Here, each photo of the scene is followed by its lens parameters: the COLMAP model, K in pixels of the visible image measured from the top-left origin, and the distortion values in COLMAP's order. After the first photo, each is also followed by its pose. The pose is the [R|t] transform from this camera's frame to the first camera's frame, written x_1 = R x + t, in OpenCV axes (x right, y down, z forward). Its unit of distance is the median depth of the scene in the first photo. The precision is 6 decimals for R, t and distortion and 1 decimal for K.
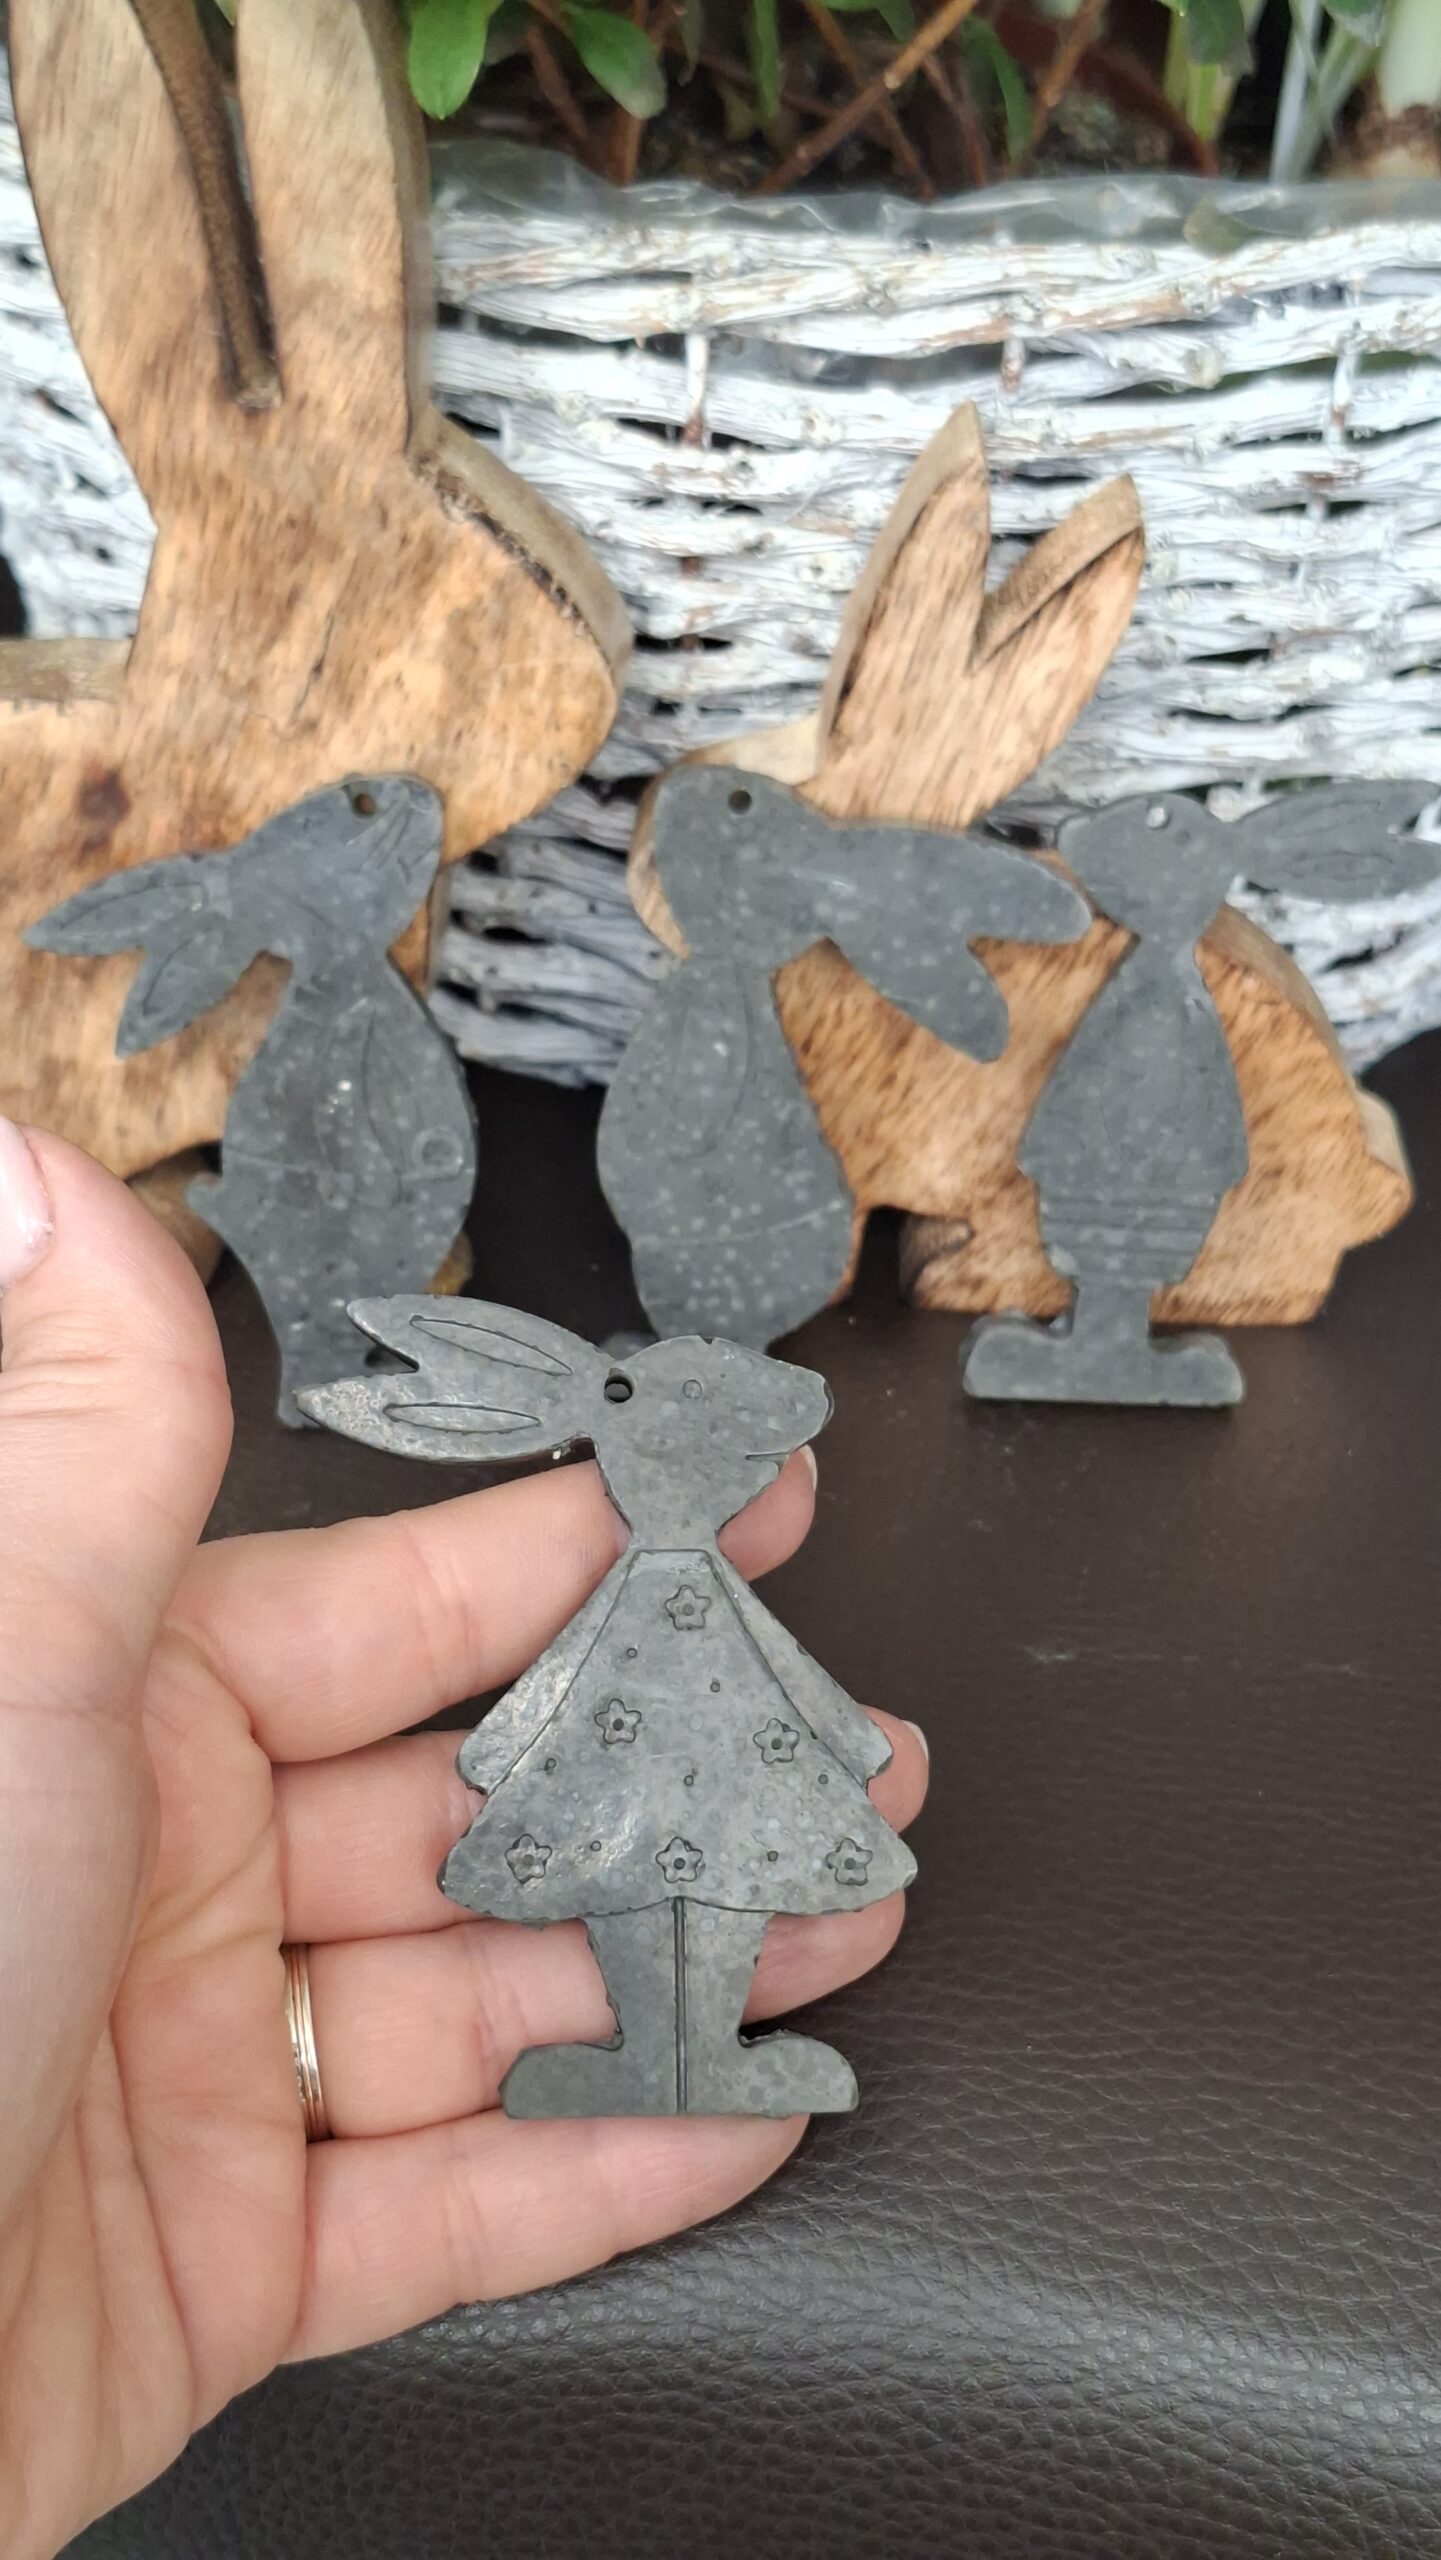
lens RADIAL K [[3645.2, 0, 696.8], [0, 3645.2, 1320.8], [0, 0, 1]] dist [0.138260, 0.000000]
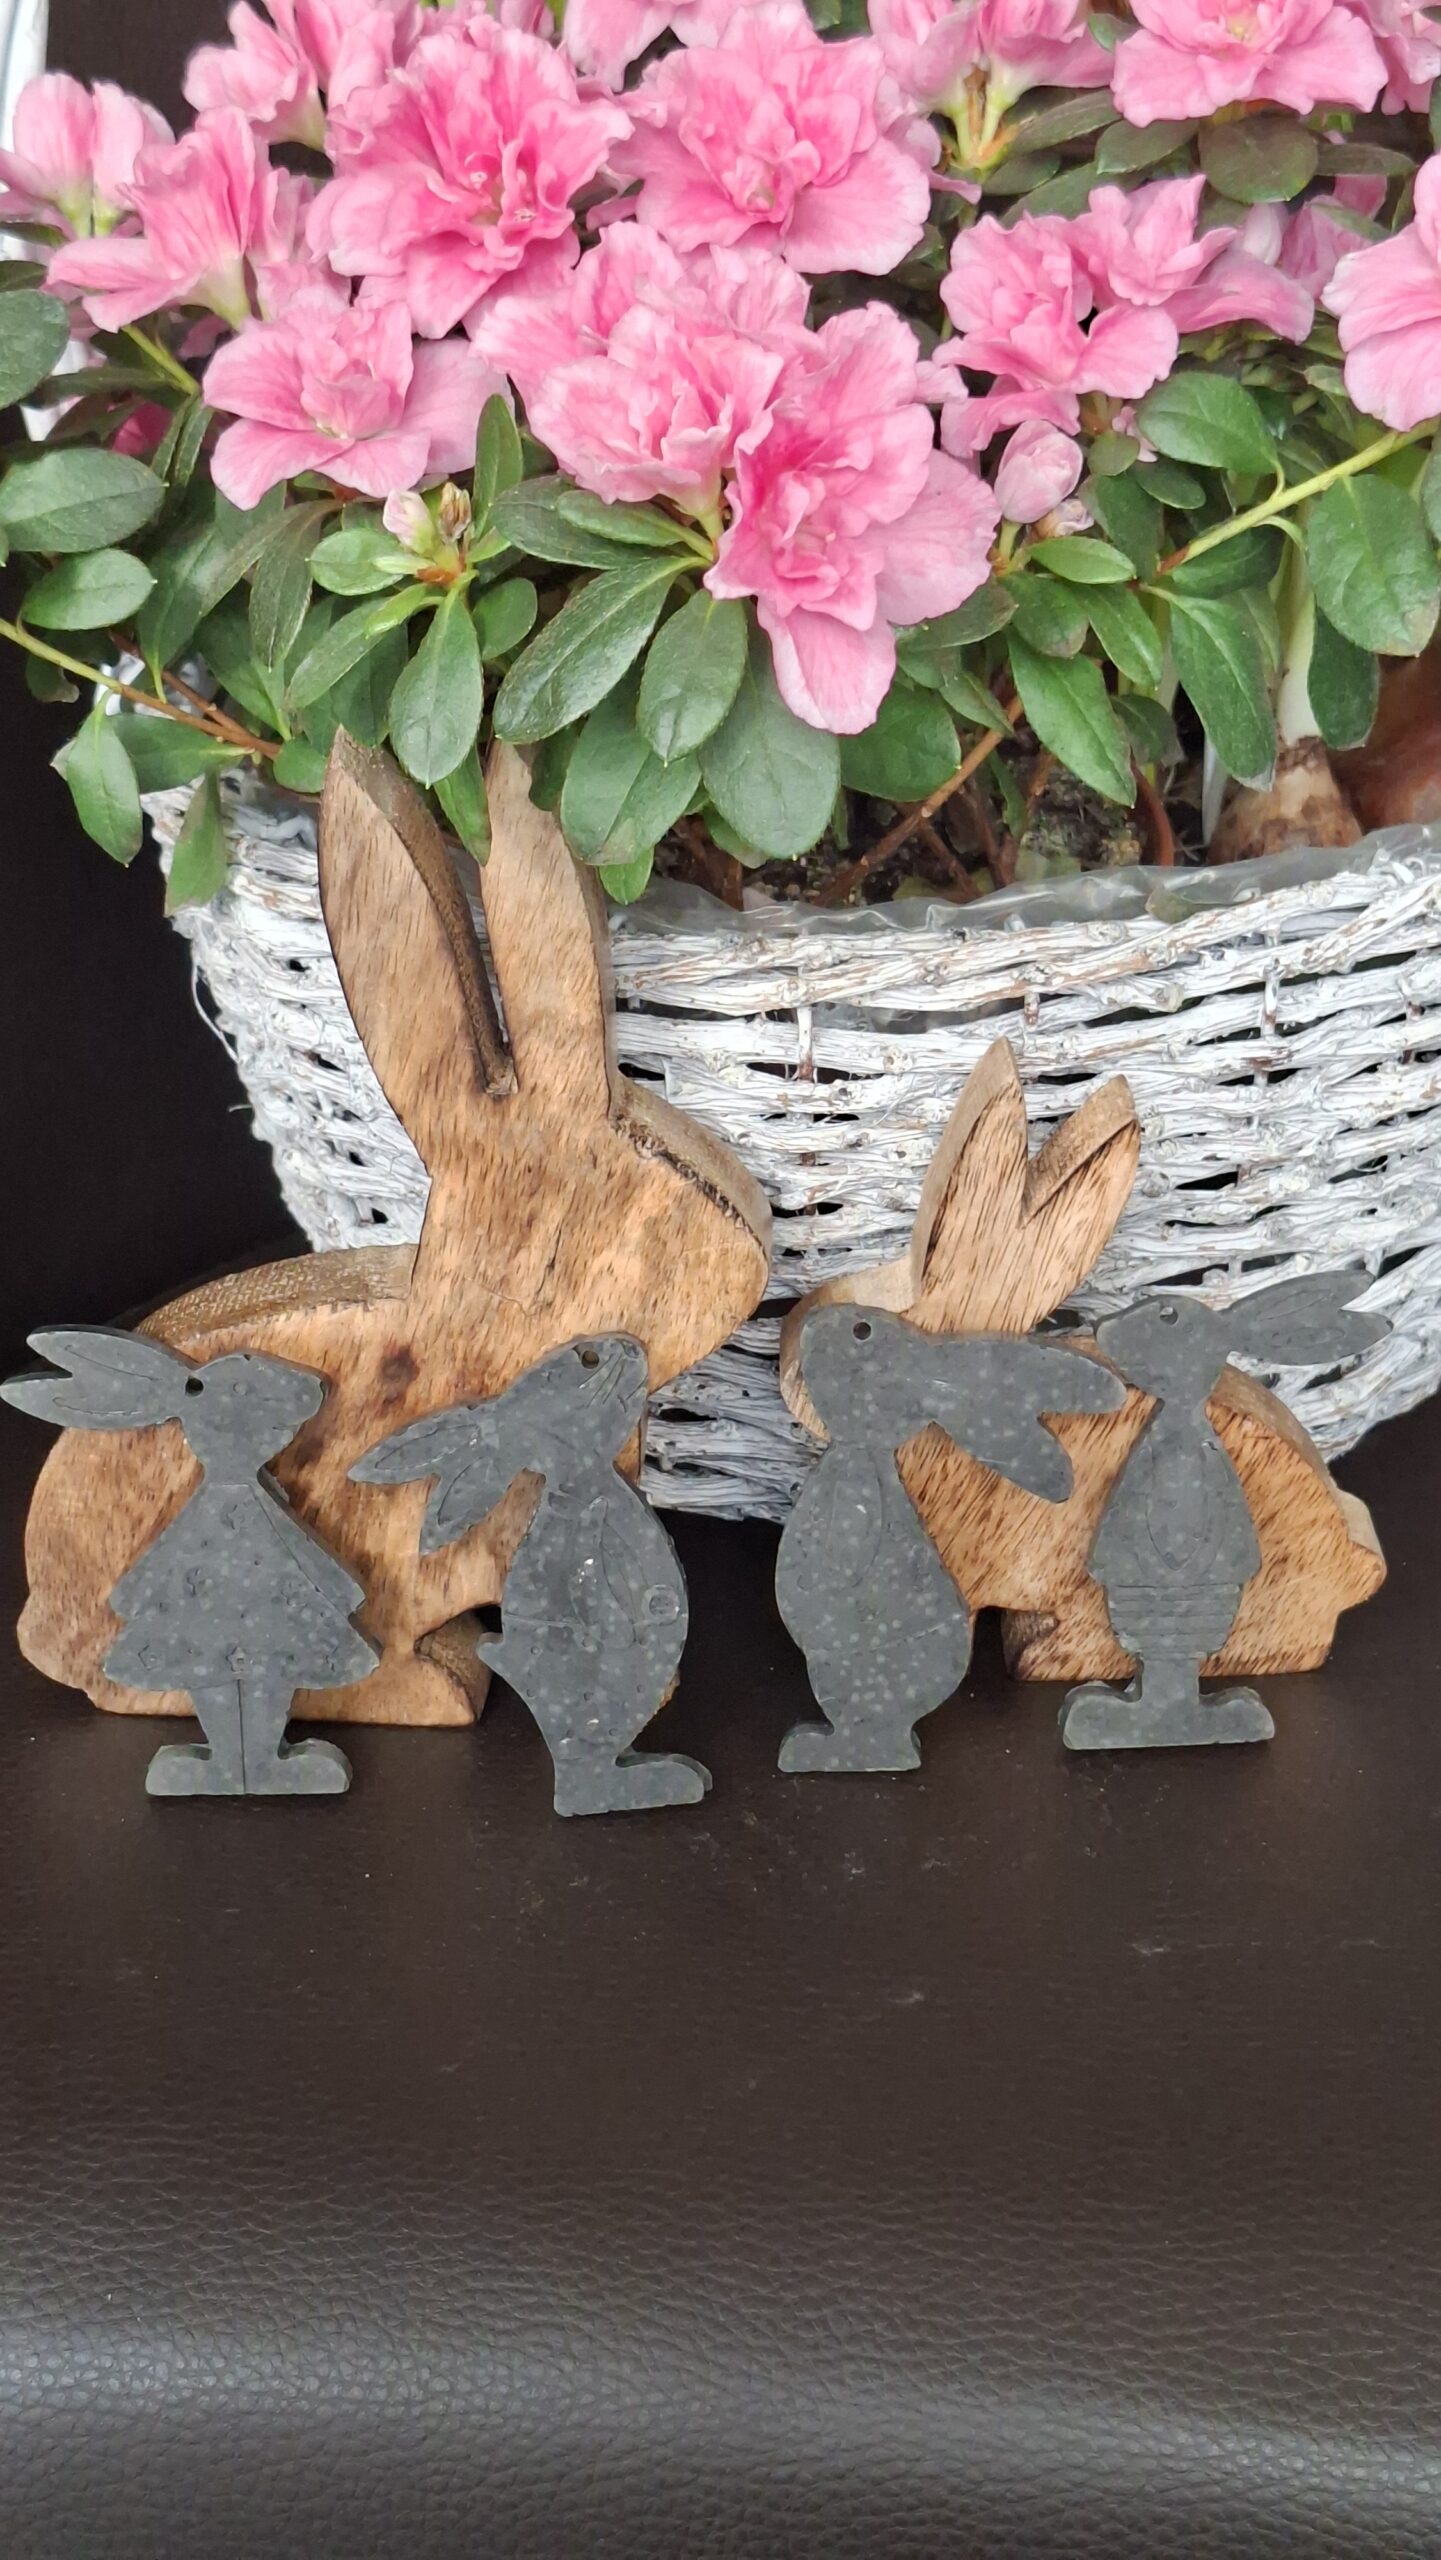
lens RADIAL K [[3645.2, 0, 690.4], [0, 3645.2, 1257.8], [0, 0, 1]] dist [0.138260, 0.000000]
pose [[0.996464, -0.083792, -0.006251, -0.041721], [0.082914, 0.992621, -0.088476, -0.054197], [0.013618, 0.087645, 0.996059, -0.365888]]
